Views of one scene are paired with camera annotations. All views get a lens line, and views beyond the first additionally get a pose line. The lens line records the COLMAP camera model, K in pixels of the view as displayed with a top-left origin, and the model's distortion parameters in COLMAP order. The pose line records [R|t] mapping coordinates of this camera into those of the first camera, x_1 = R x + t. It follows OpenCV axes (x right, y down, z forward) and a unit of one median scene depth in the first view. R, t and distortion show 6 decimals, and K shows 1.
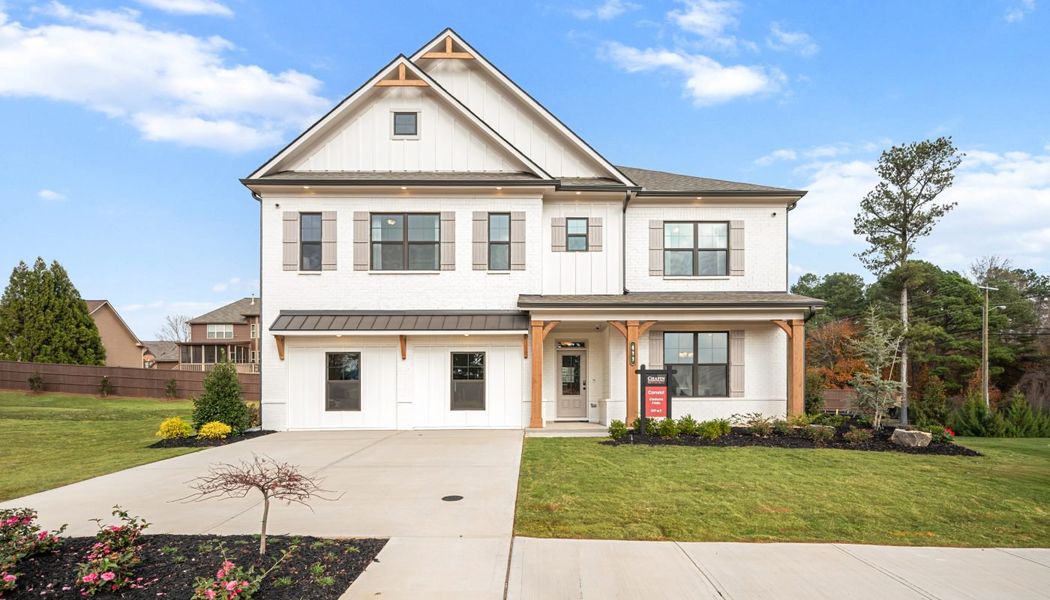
lens RADIAL K [[552.8, 0, 531.0], [0, 552.8, 374.6], [0, 0, 1]] dist [-0.003697, -0.000106]
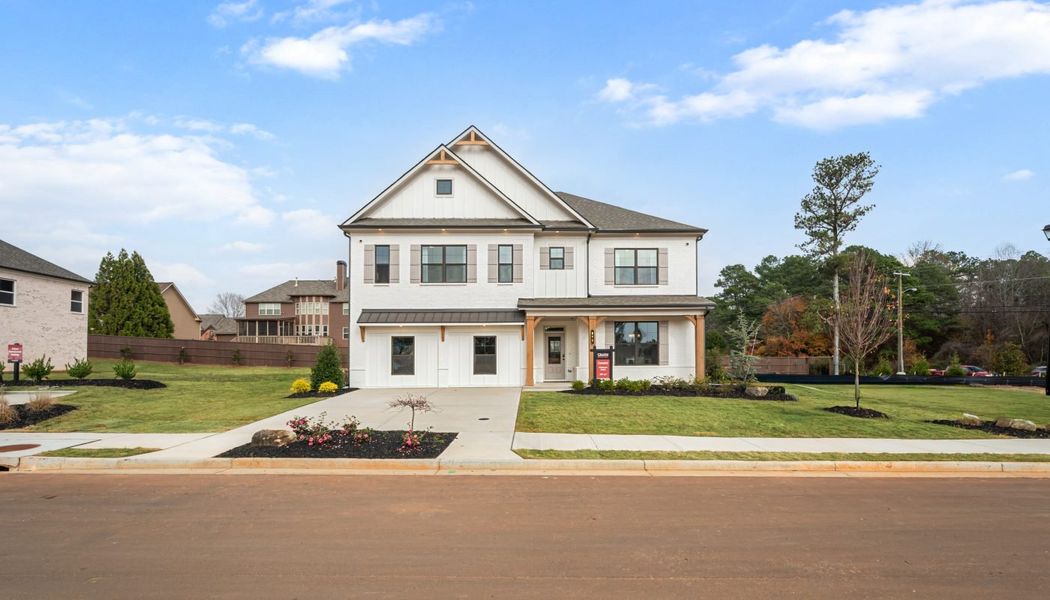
lens RADIAL K [[552.8, 0, 525.8], [0, 552.8, 325.0], [0, 0, 1]] dist [-0.003697, -0.000106]
pose [[0.999915, -0.003117, -0.012683, 0.017229], [0.002792, 0.999670, -0.025520, -0.032203], [0.012759, 0.025483, 0.999594, -0.514672]]
